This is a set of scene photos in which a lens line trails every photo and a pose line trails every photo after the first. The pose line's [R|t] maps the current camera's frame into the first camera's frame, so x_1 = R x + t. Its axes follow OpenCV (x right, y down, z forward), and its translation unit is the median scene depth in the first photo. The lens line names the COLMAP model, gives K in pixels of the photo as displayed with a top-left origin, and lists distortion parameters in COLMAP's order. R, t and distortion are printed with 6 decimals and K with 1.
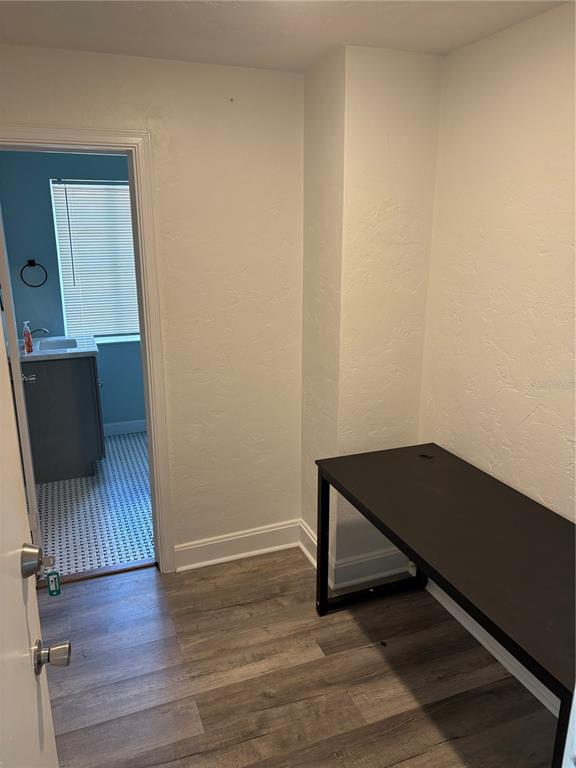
lens RADIAL K [[585.1, 0, 288.1], [0, 585.1, 382.5], [0, 0, 1]] dist [0.022115, -0.019775]
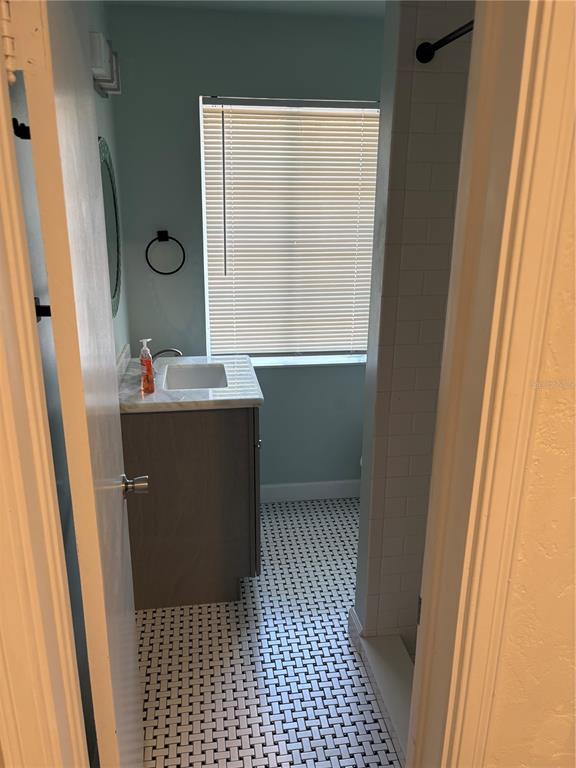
lens RADIAL K [[585.1, 0, 287.4], [0, 585.1, 384.5], [0, 0, 1]] dist [0.022115, -0.019775]
pose [[0.975600, 0.078268, -0.205132, -0.174394], [-0.069015, 0.996265, 0.051891, -0.090530], [0.208427, -0.036468, 0.977358, 0.428418]]
